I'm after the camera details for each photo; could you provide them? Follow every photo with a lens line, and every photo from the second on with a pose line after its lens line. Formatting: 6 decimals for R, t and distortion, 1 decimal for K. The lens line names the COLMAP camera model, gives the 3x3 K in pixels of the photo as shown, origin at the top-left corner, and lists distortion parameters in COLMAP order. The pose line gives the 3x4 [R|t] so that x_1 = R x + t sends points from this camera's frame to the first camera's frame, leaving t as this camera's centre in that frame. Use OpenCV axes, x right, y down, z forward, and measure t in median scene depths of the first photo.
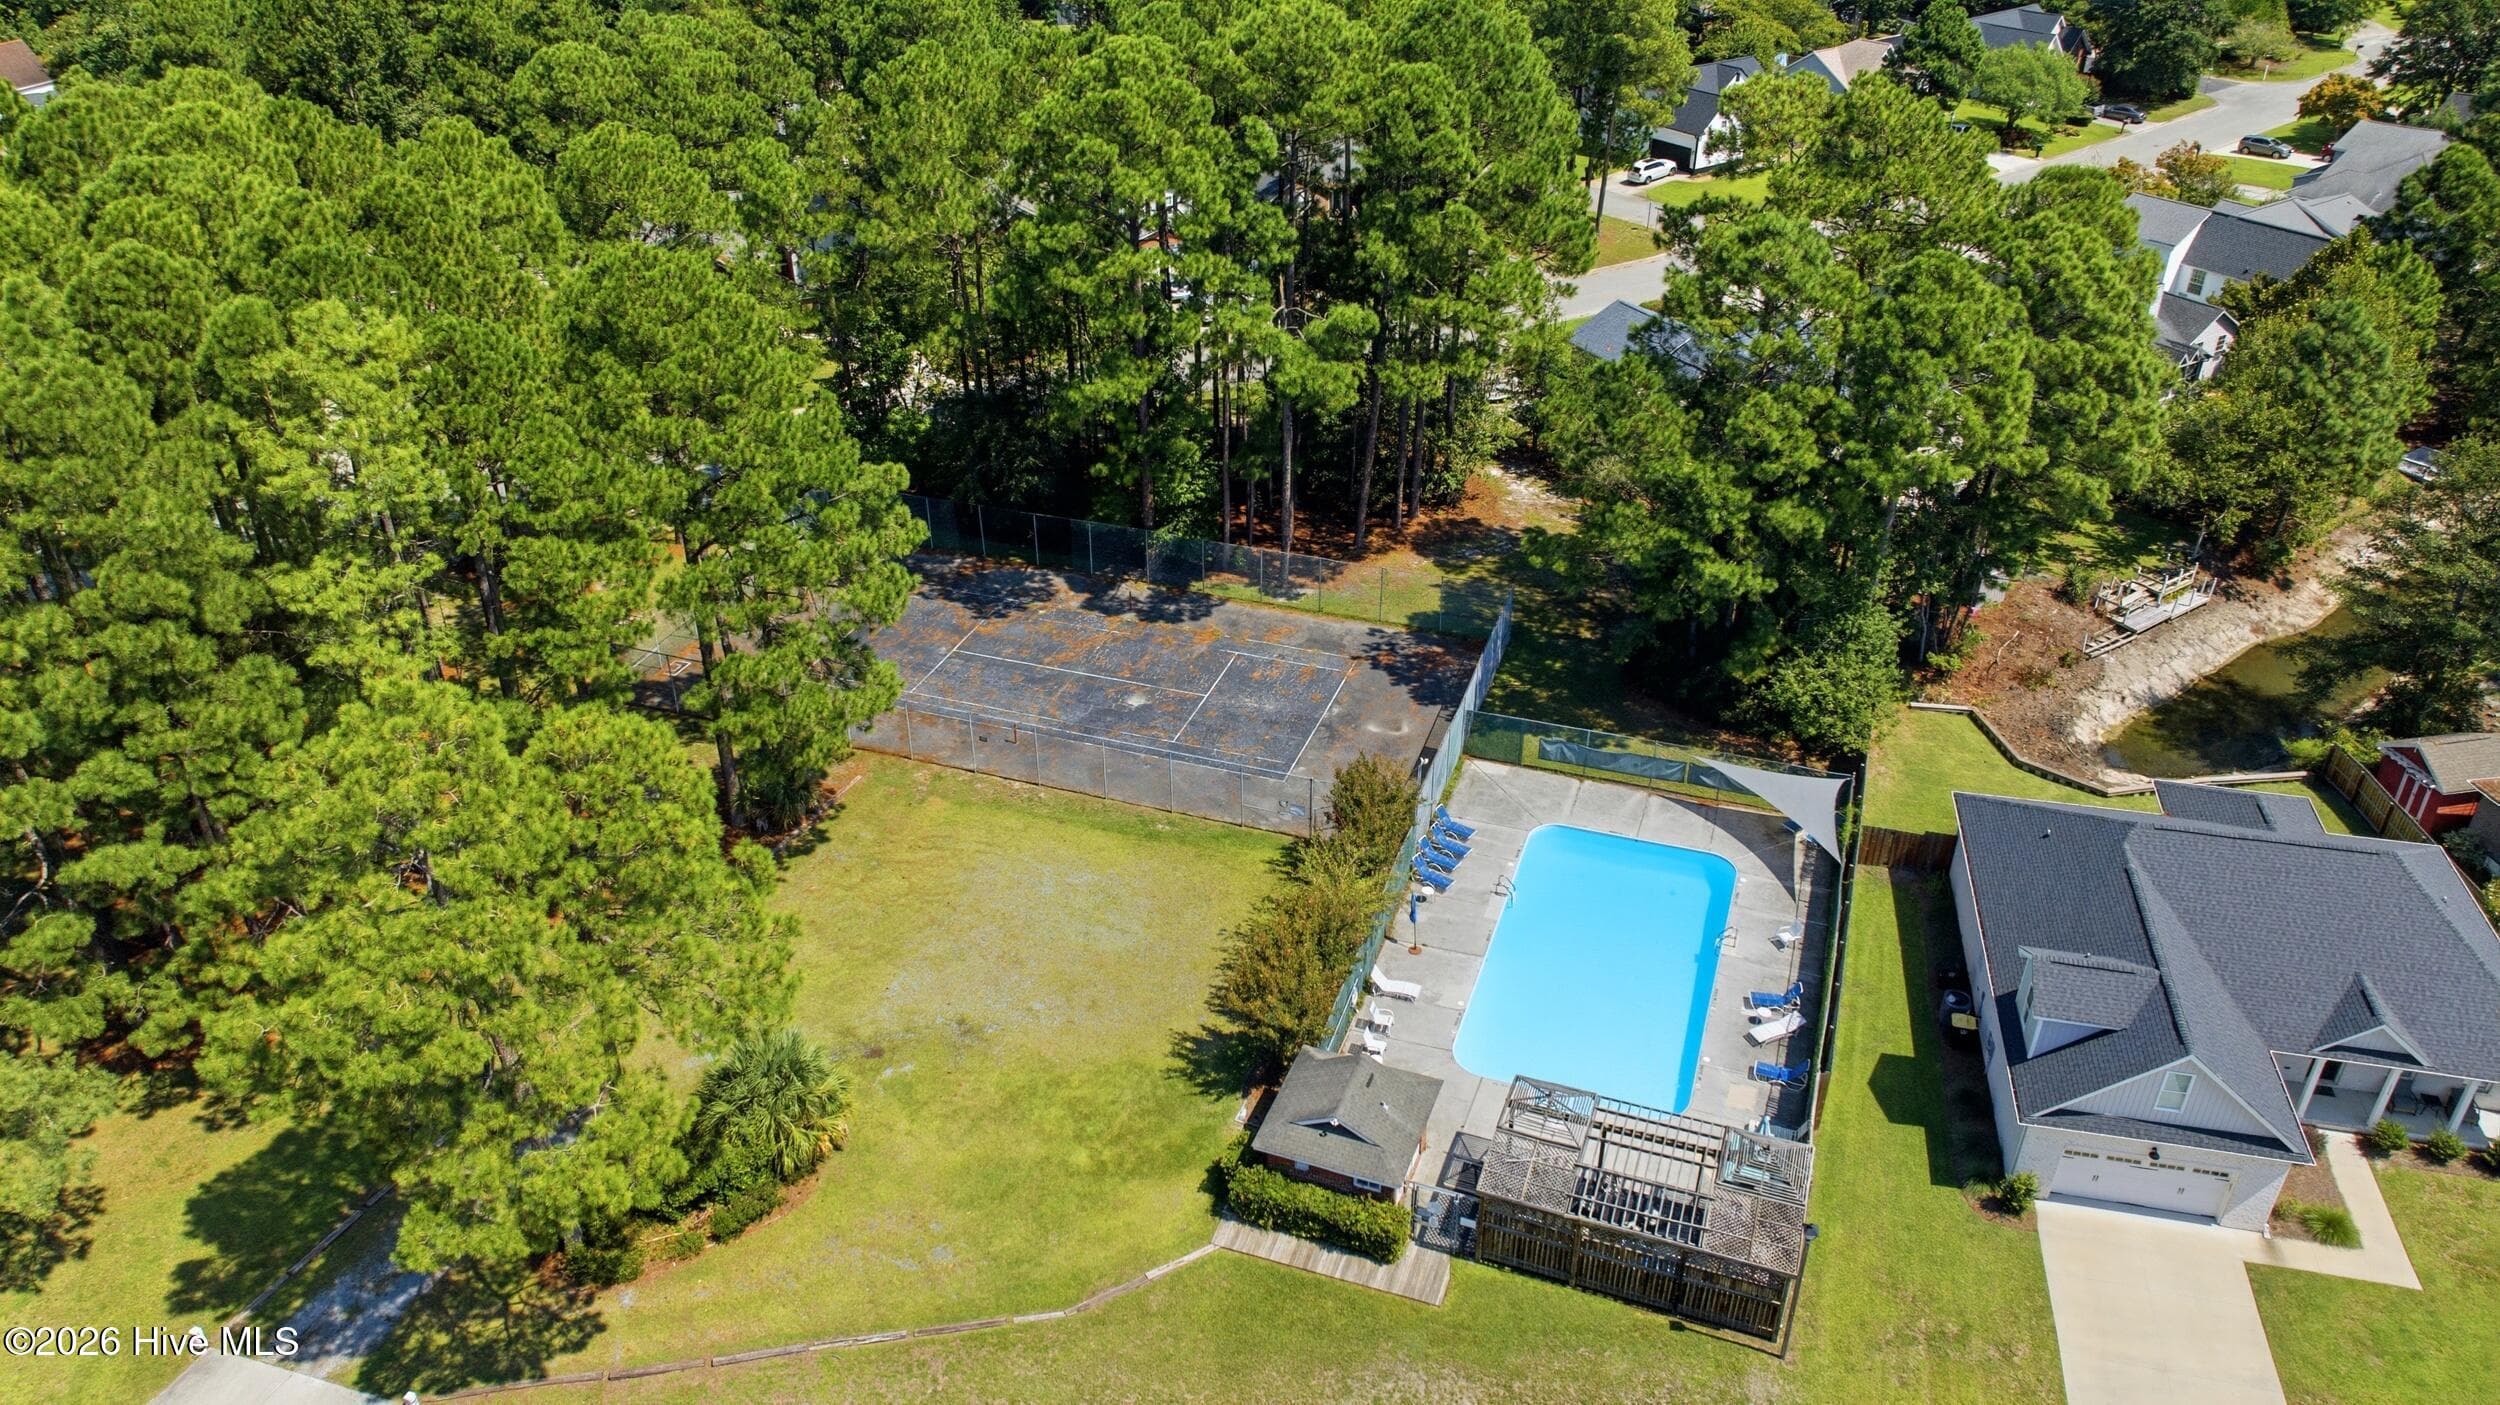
lens RADIAL K [[1751.5, 0, 1250.0], [0, 1751.5, 702.5], [0, 0, 1]] dist [-0.006718, 0.000457]
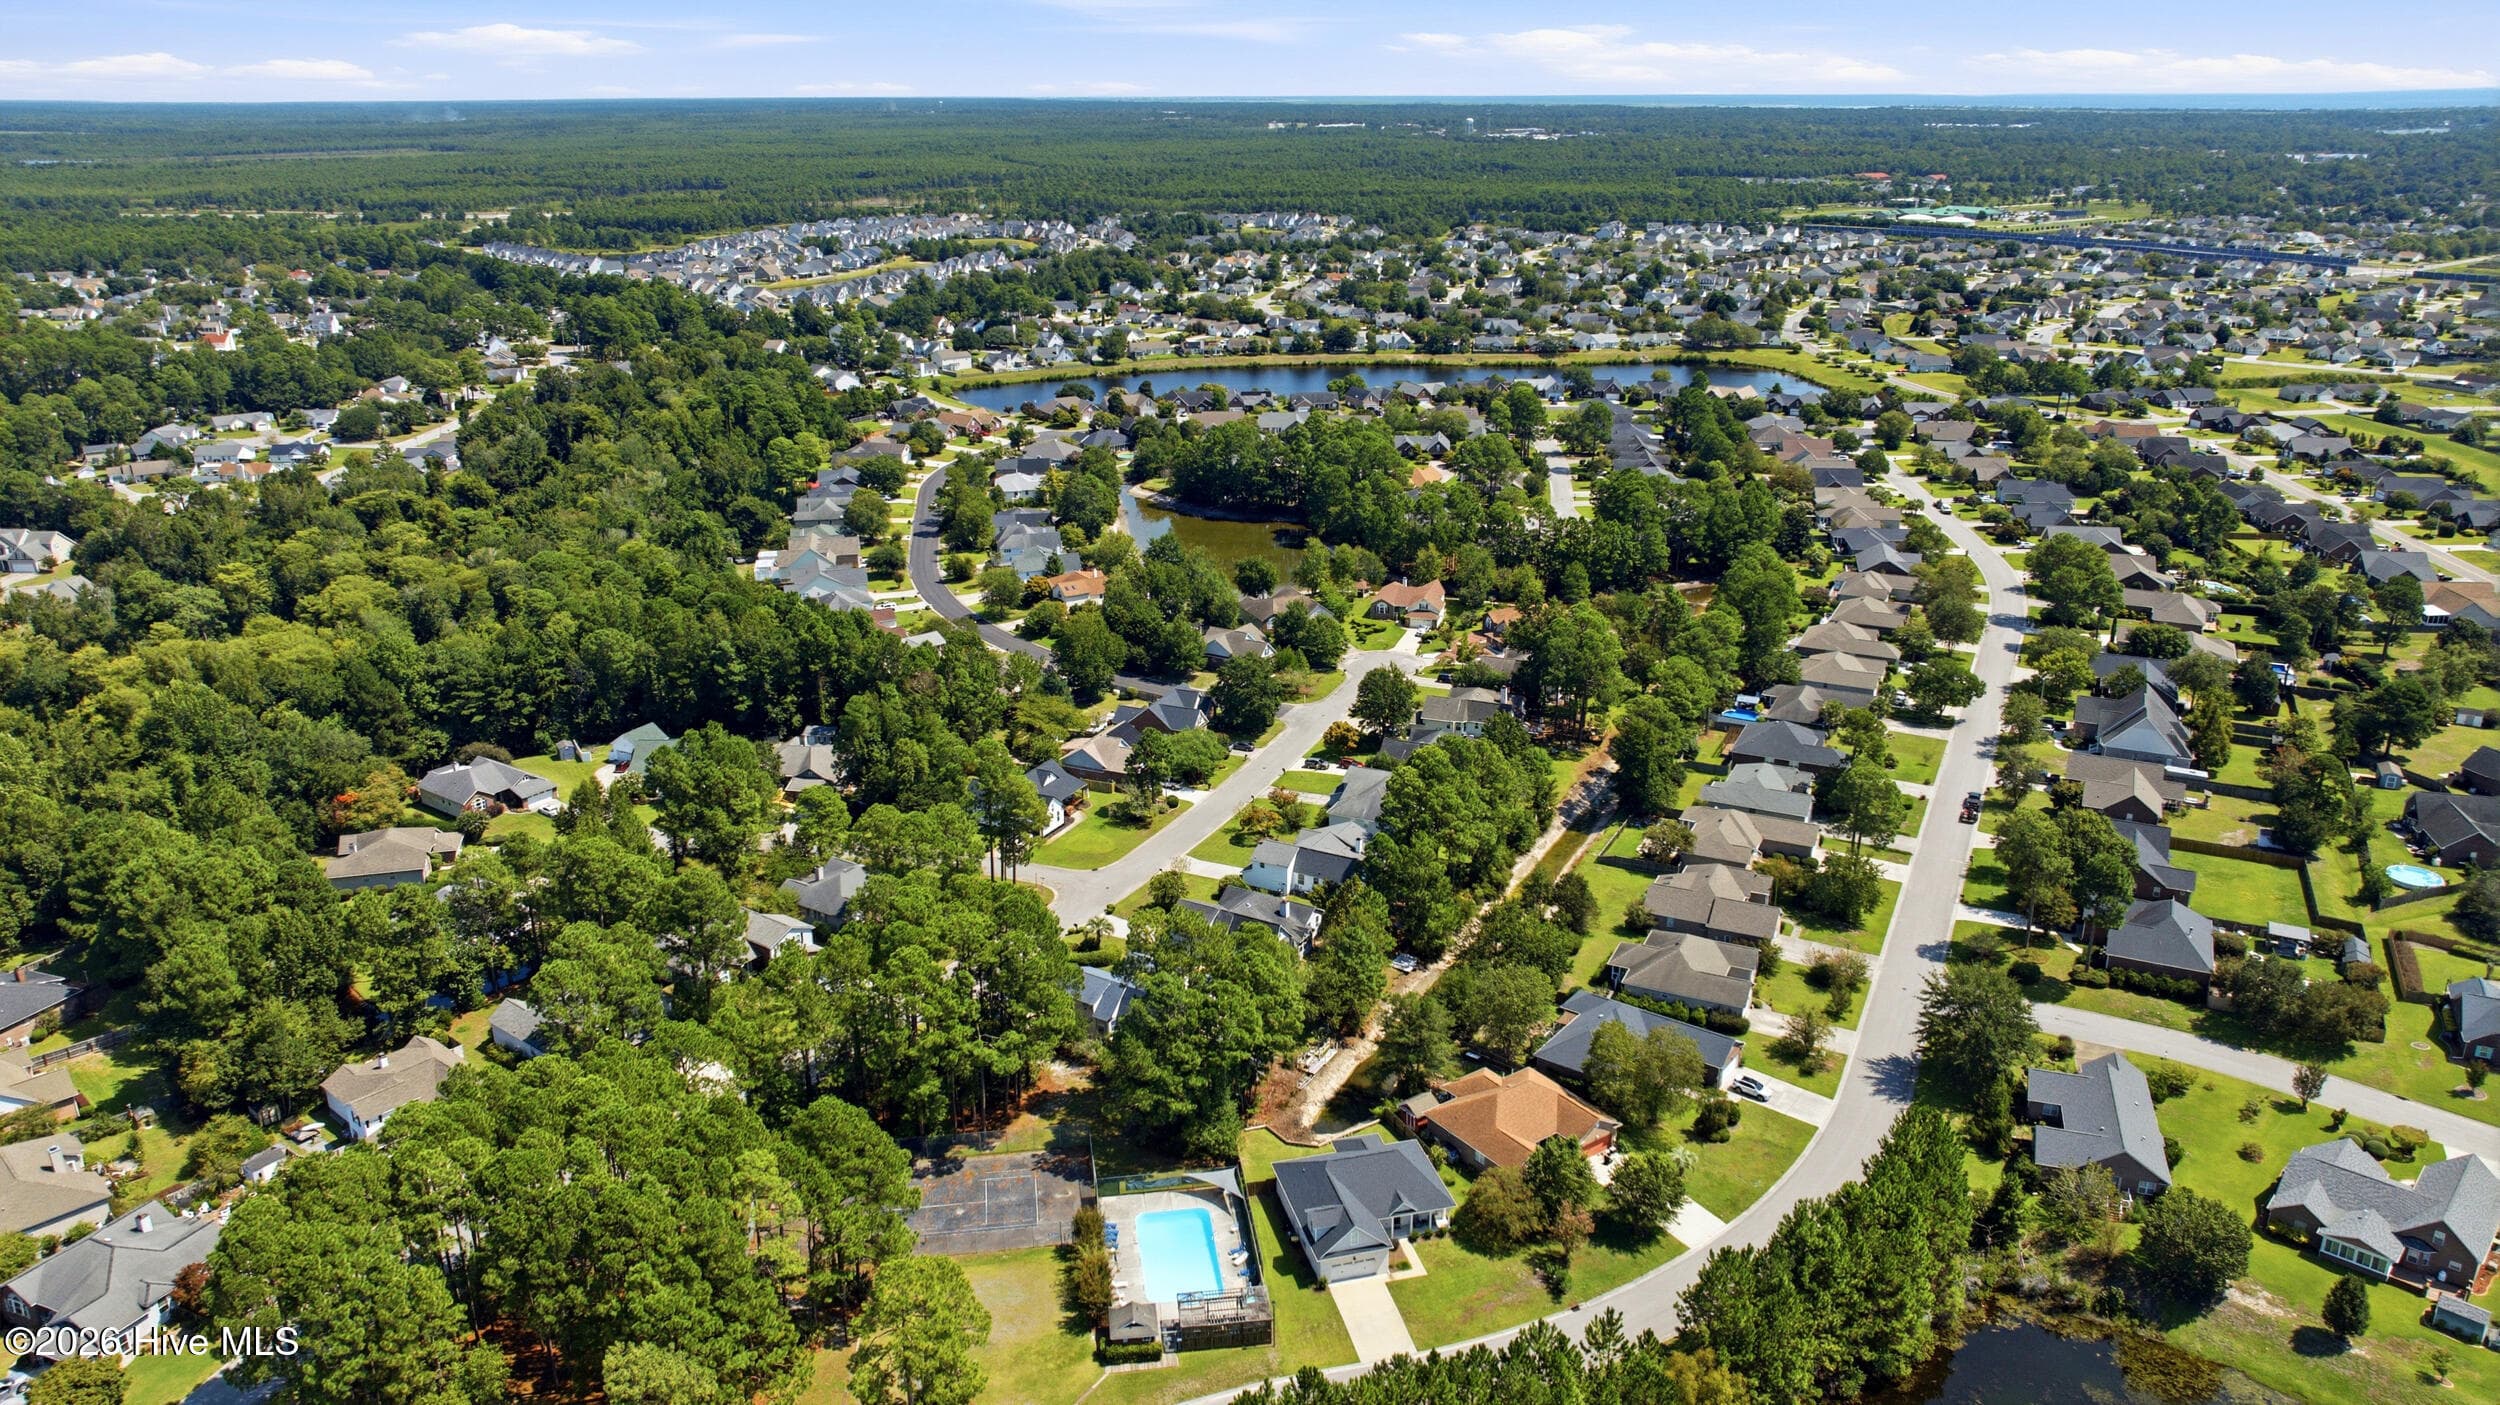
lens RADIAL K [[1751.5, 0, 1250.0], [0, 1751.5, 702.5], [0, 0, 1]] dist [-0.006718, 0.000457]
pose [[0.887694, -0.155444, 0.433400, -0.737926], [0.245657, 0.956016, -0.160270, -0.214039], [-0.389424, 0.248739, 0.886836, -1.680579]]
